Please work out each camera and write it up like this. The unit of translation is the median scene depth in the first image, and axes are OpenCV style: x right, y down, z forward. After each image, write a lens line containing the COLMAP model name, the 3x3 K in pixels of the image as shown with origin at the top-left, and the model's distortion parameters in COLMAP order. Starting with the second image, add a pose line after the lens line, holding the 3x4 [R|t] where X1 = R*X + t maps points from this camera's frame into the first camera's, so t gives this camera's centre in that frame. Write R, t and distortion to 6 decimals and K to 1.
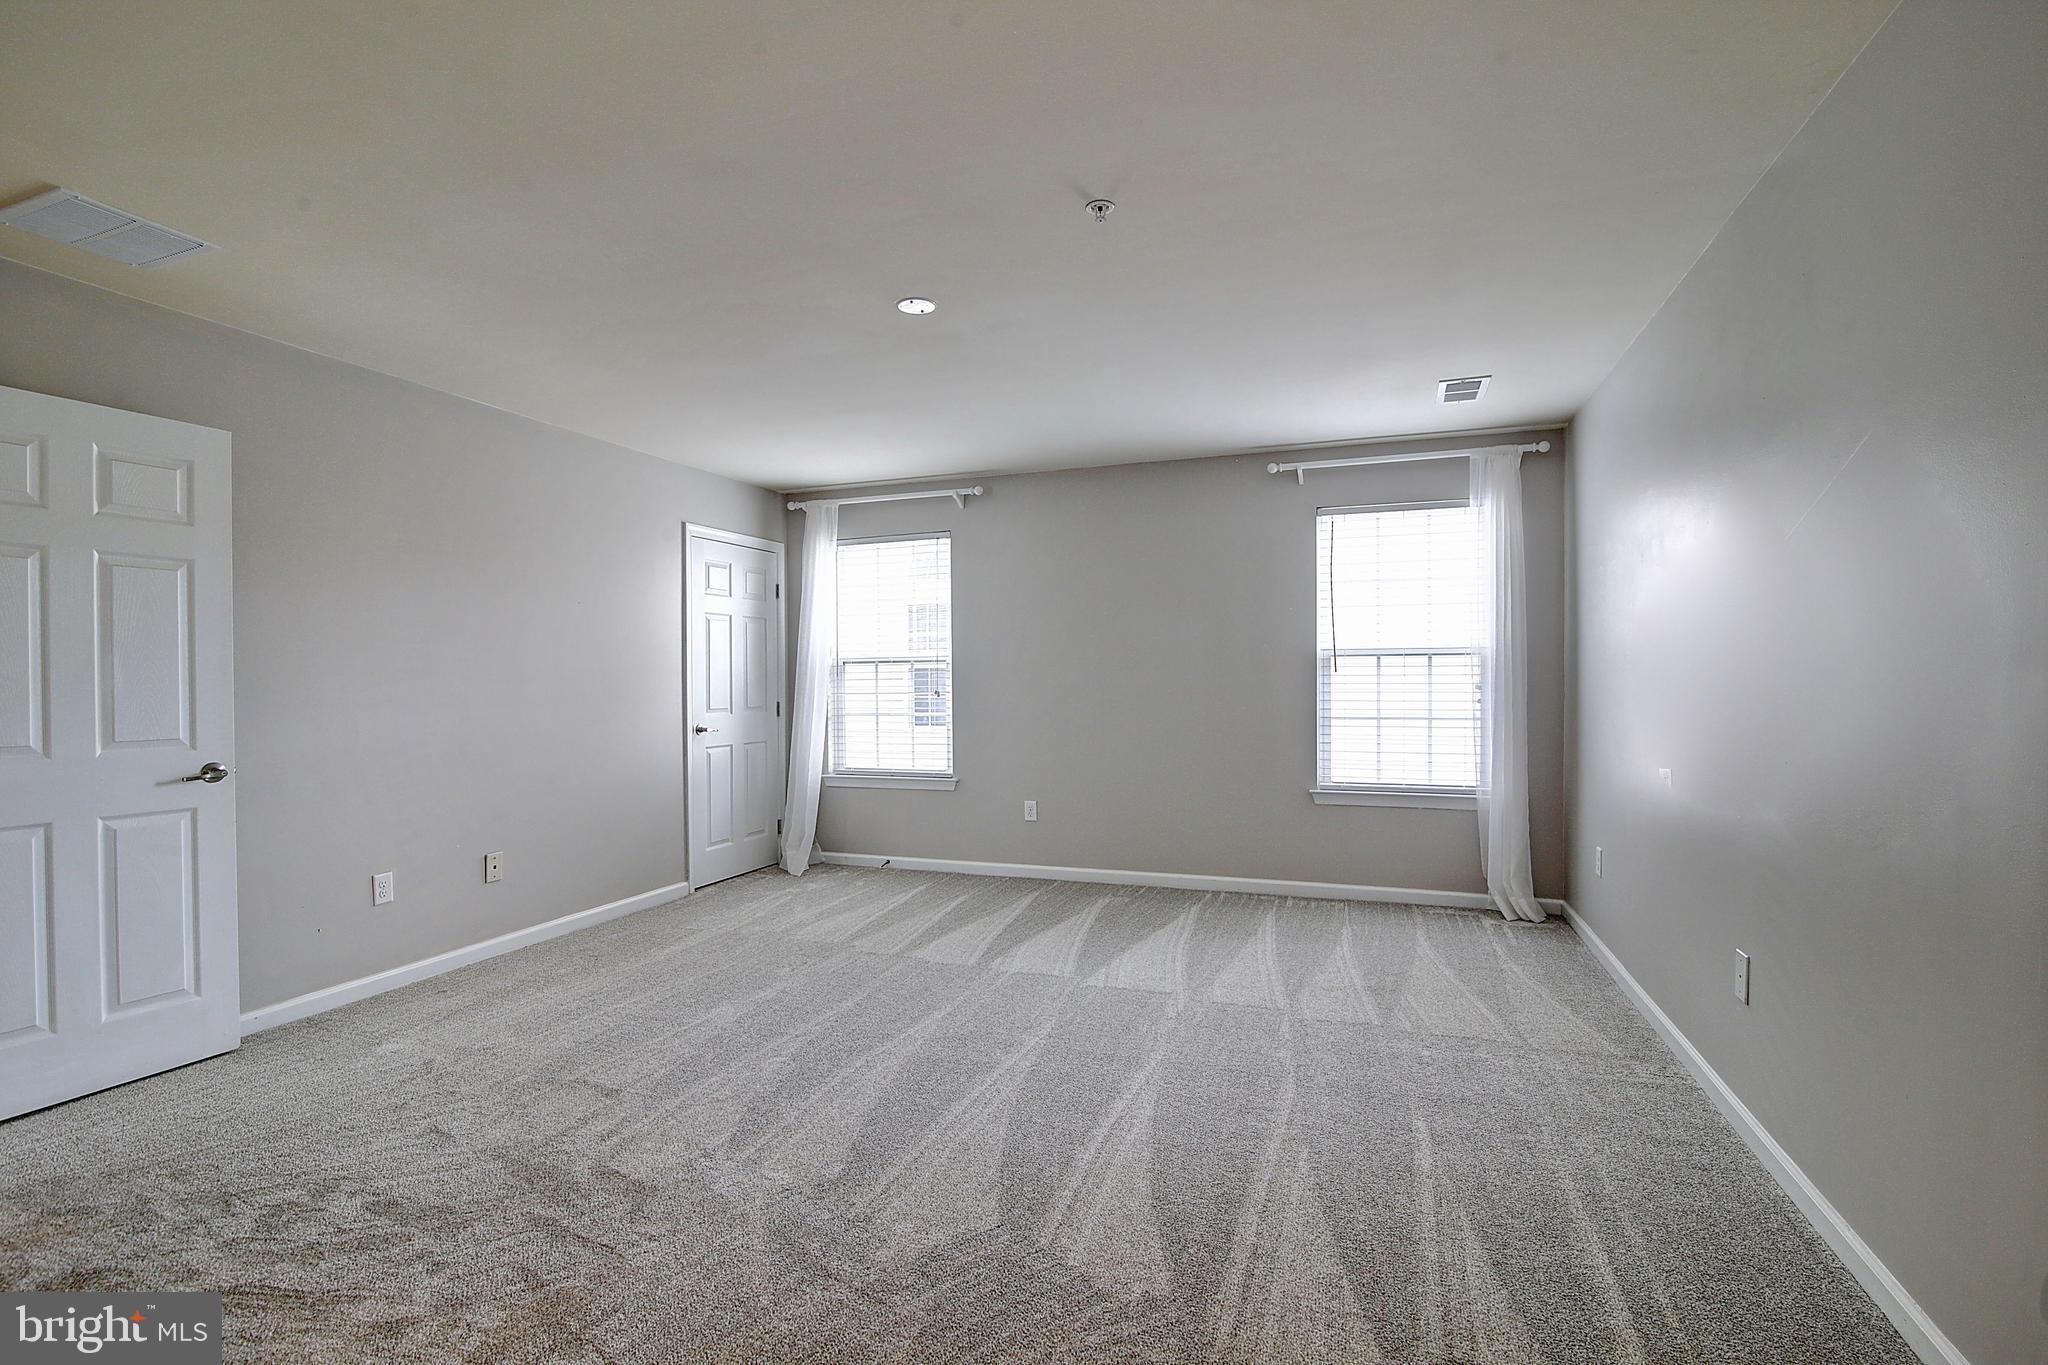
lens RADIAL K [[939.2, 0, 1023.1], [0, 939.2, 683.6], [0, 0, 1]] dist [-0.017942, 0.001332]
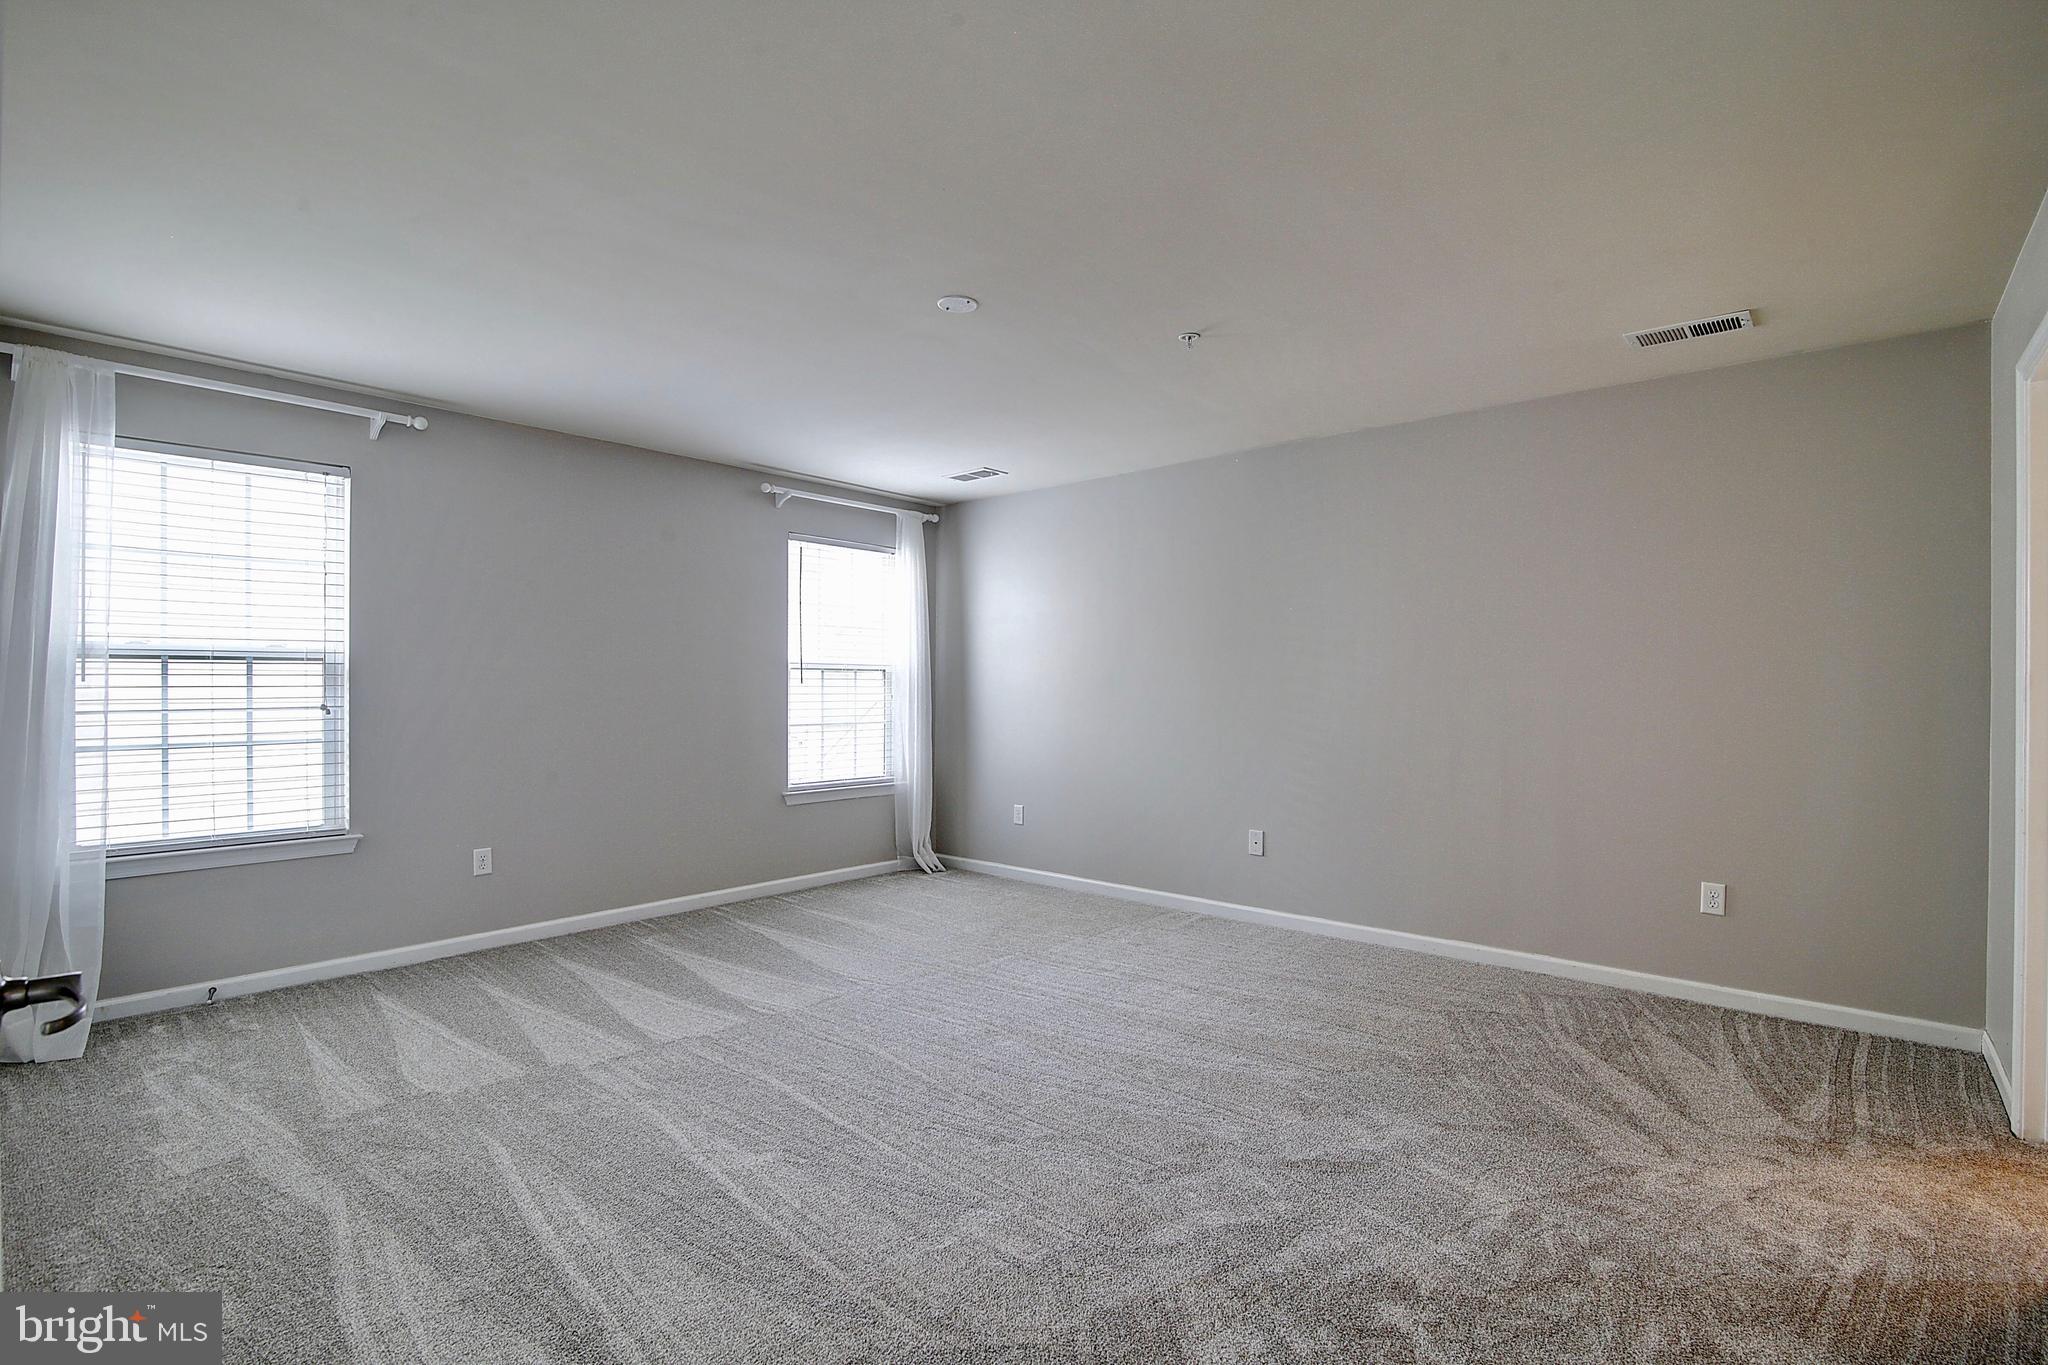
lens RADIAL K [[939.2, 0, 1020.8], [0, 939.2, 685.7], [0, 0, 1]] dist [-0.017942, 0.001332]
pose [[0.364529, 0.008287, 0.931155, -0.604377], [0.001148, 0.999956, -0.009348, 0.000957], [-0.931191, 0.004477, 0.364504, 0.356667]]
